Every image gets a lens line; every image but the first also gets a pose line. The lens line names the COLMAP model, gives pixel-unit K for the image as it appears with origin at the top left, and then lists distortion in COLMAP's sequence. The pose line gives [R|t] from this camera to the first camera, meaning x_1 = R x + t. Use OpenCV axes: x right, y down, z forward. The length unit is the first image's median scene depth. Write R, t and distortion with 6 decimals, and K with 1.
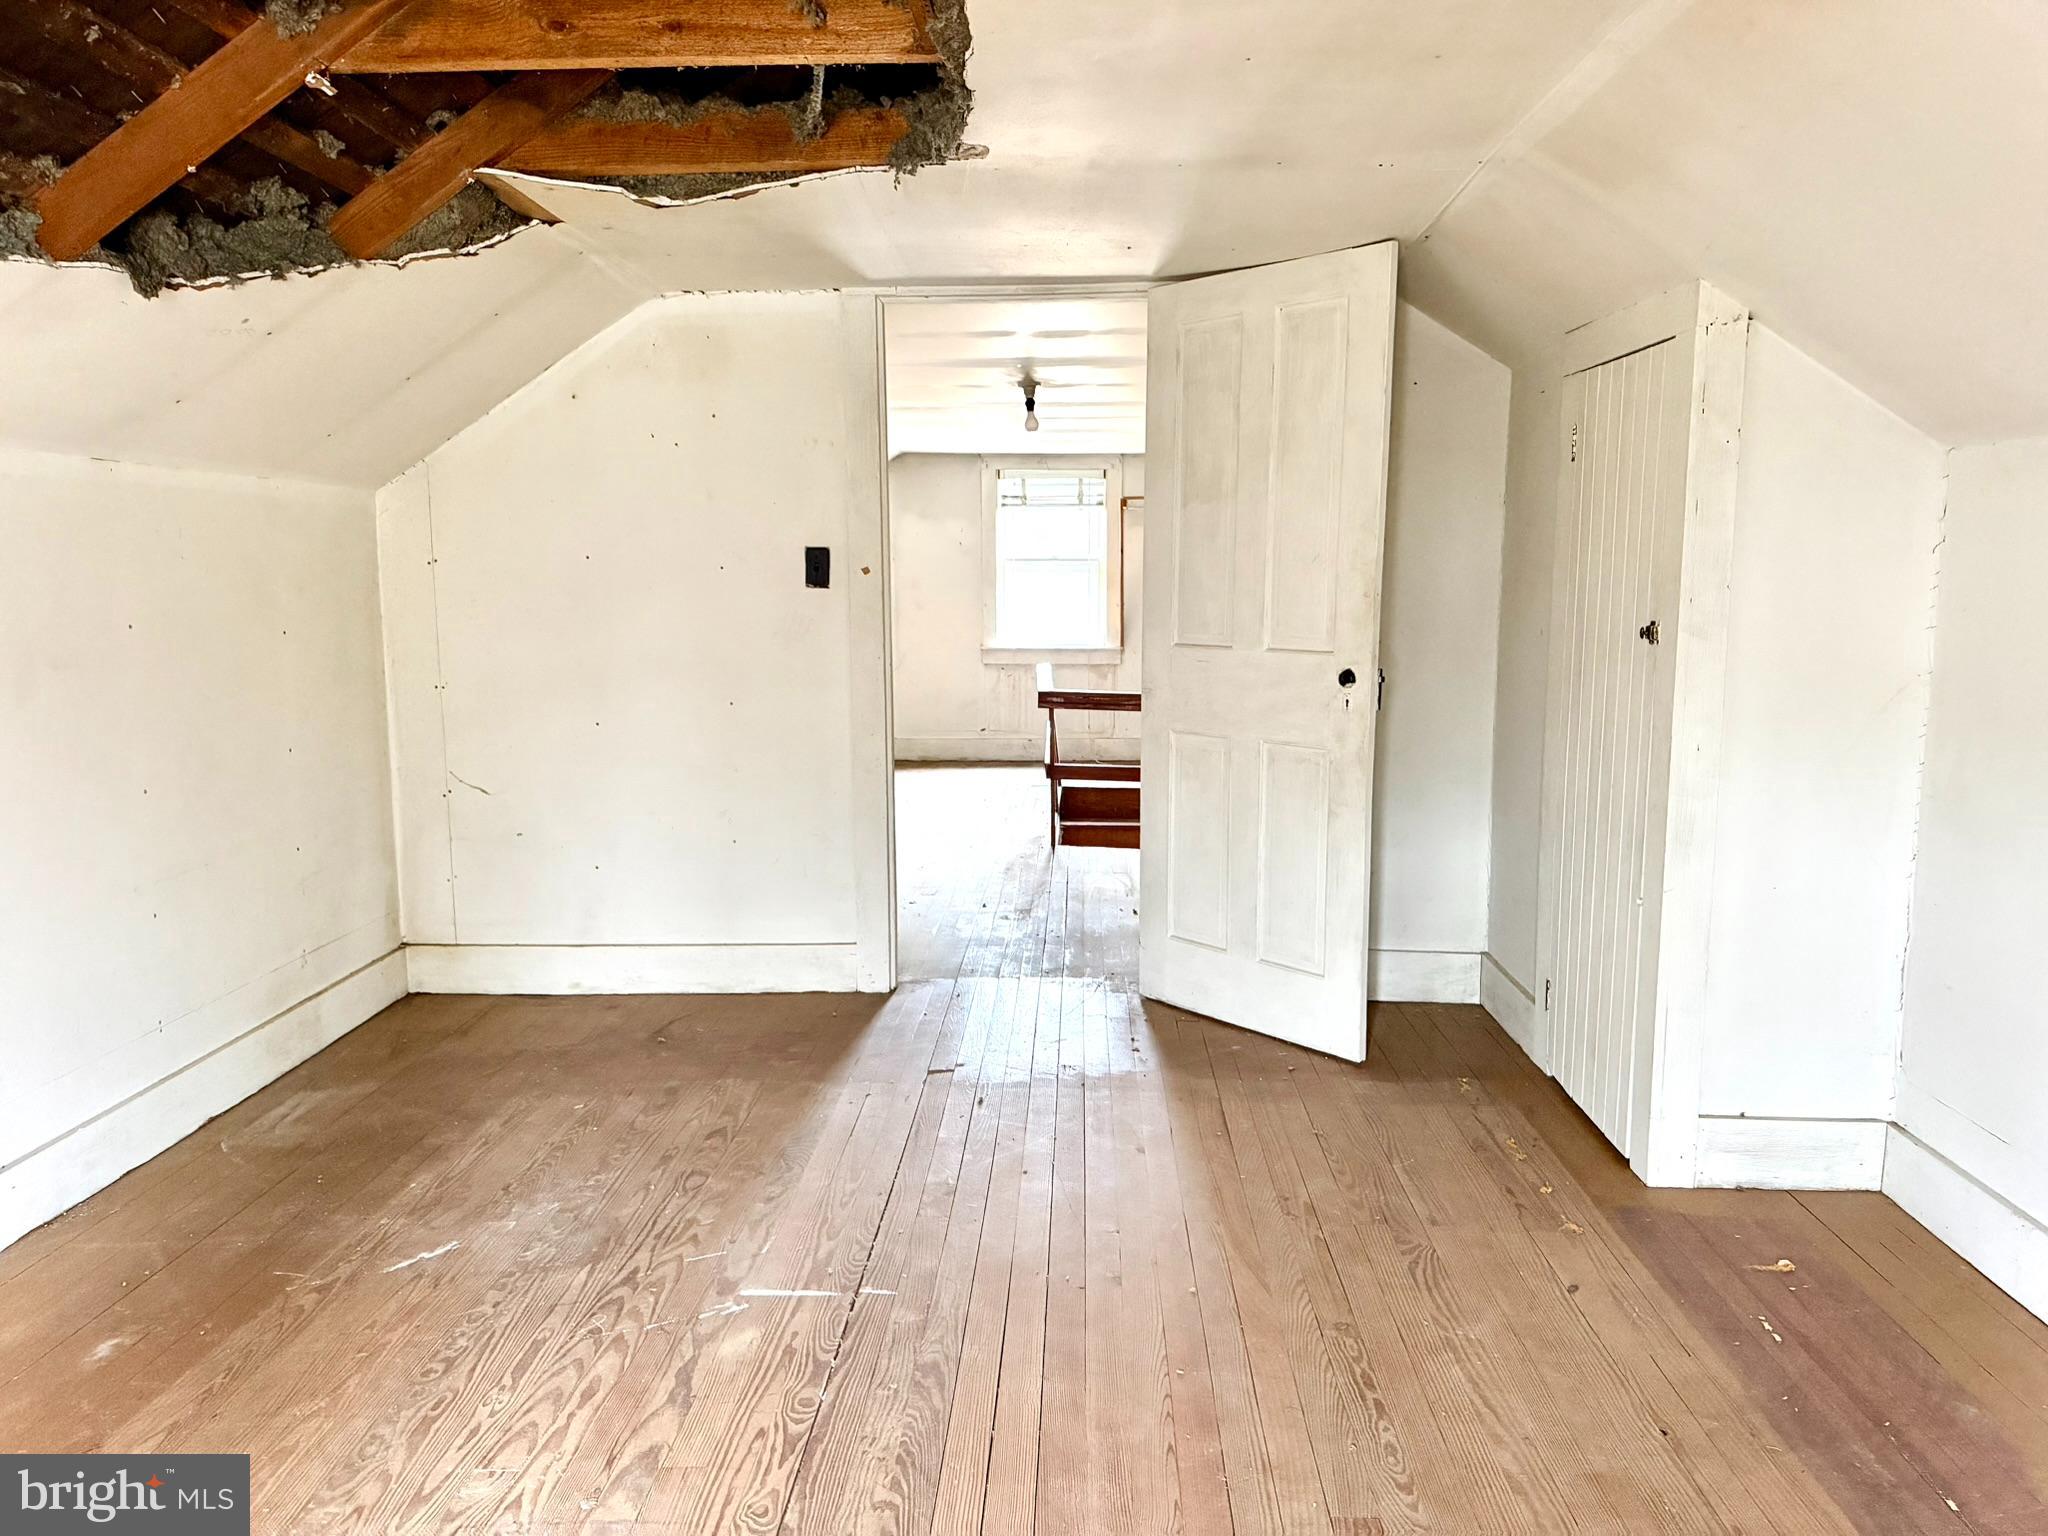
lens RADIAL K [[1401.6, 0, 1020.9], [0, 1401.6, 757.9], [0, 0, 1]] dist [0.021652, -0.030608]
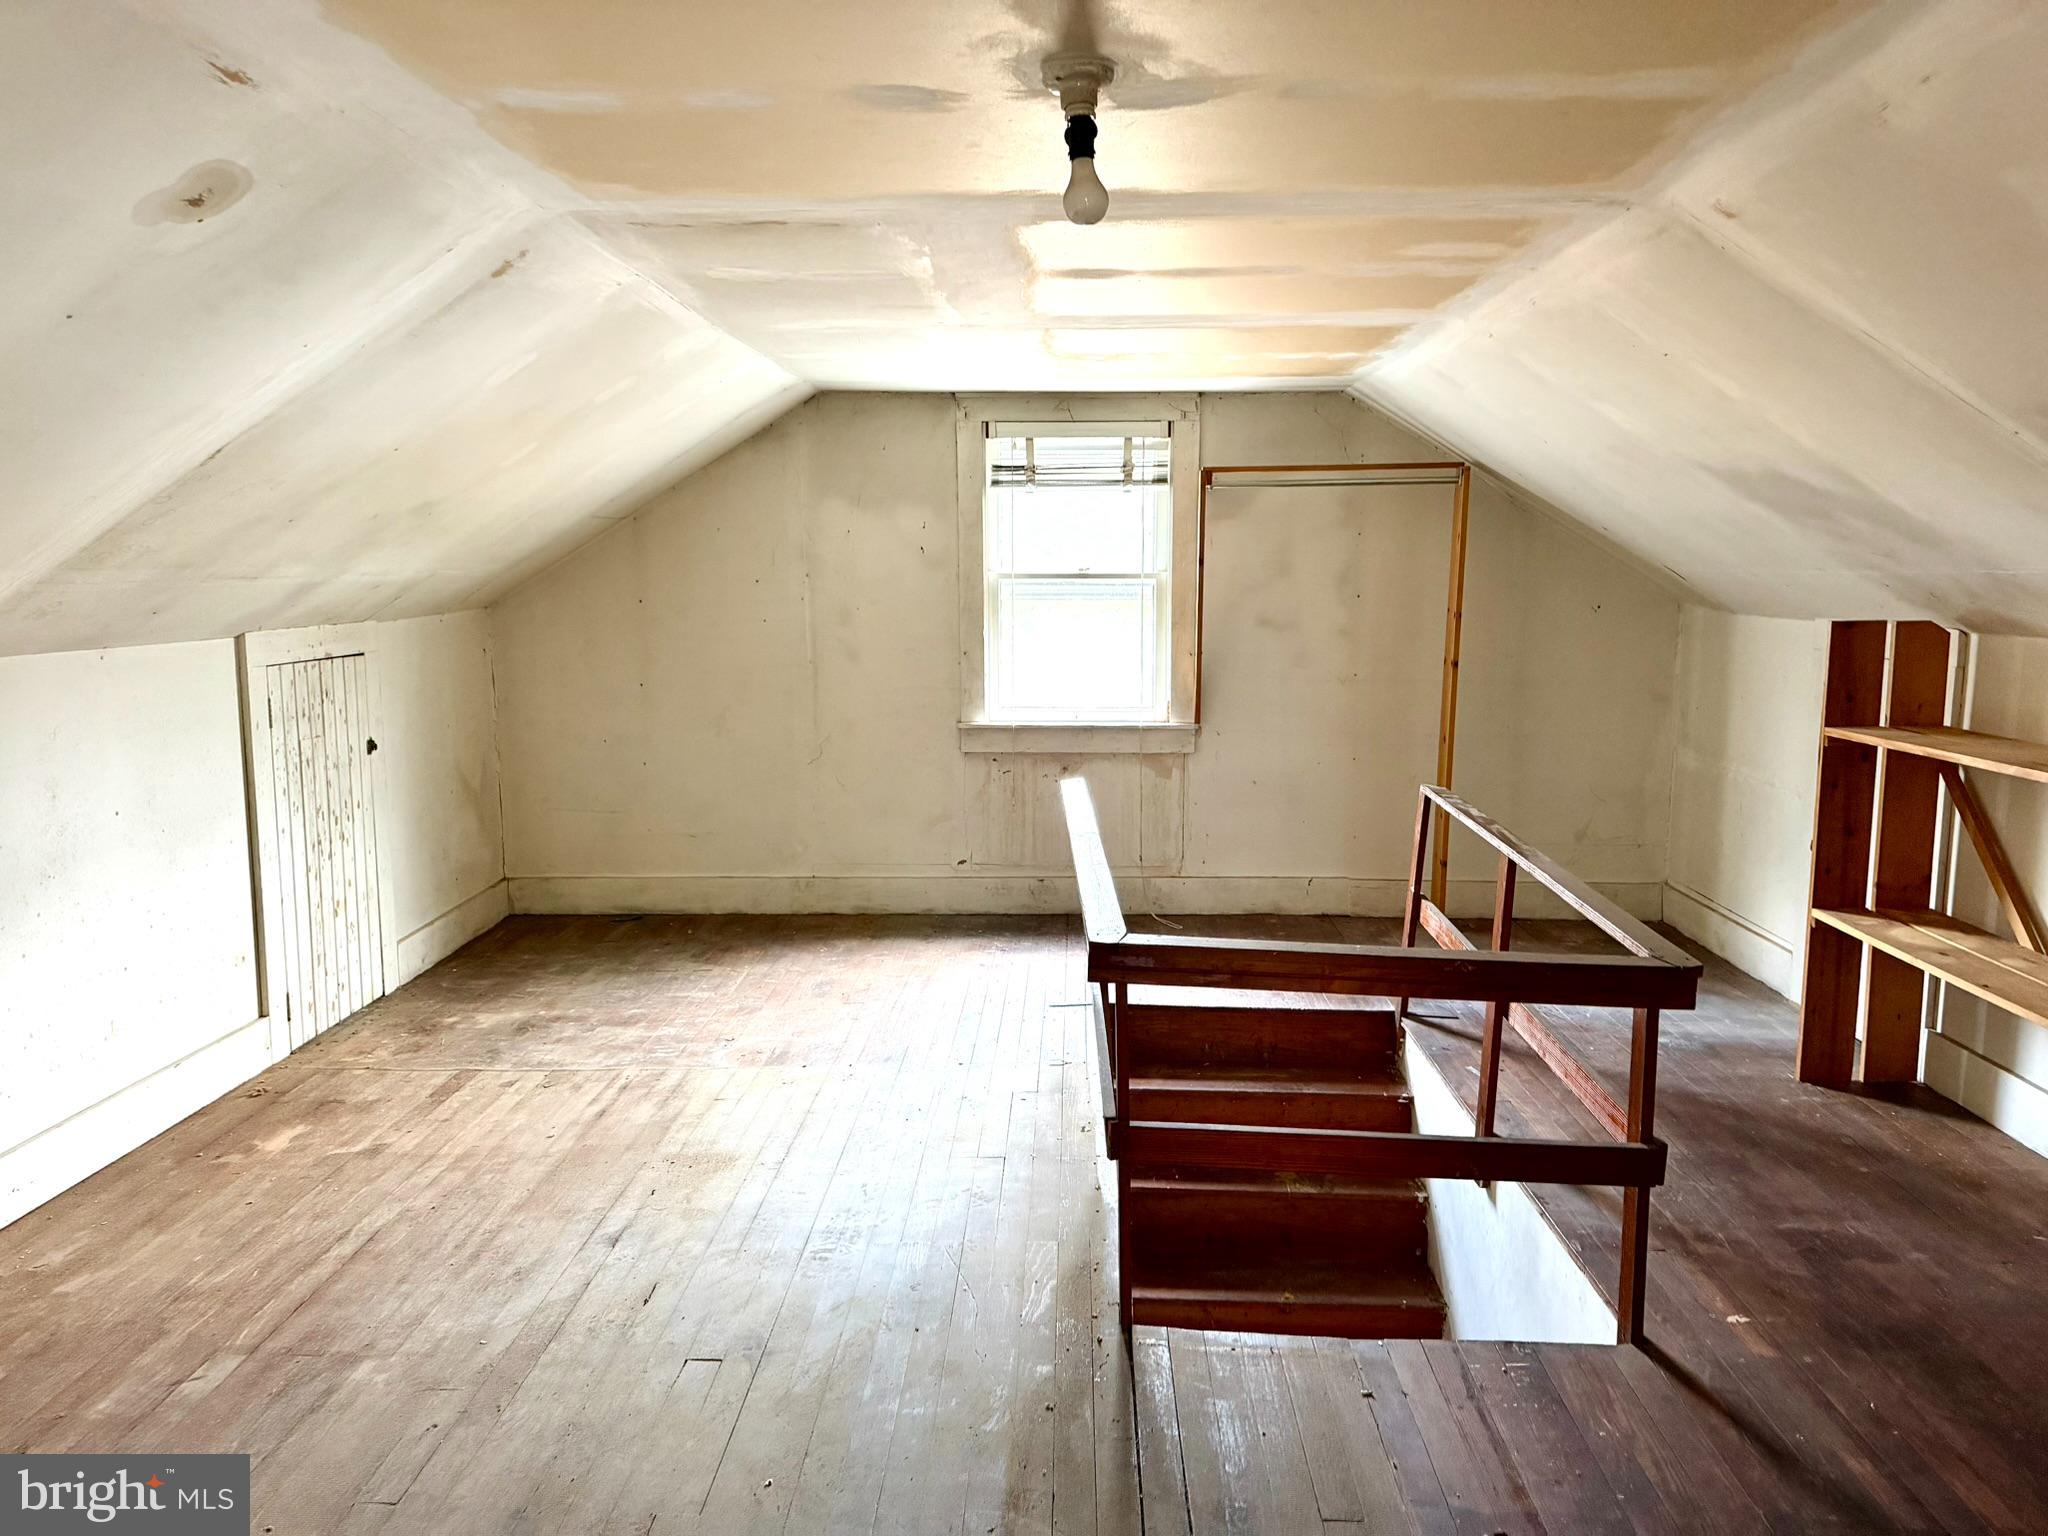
lens RADIAL K [[1401.6, 0, 1023.9], [0, 1401.6, 772.0], [0, 0, 1]] dist [0.021652, -0.030608]
pose [[0.999958, -0.004401, 0.008079, -0.005877], [0.004273, 0.999866, 0.015814, -0.069656], [-0.008147, -0.015779, 0.999842, 0.416636]]
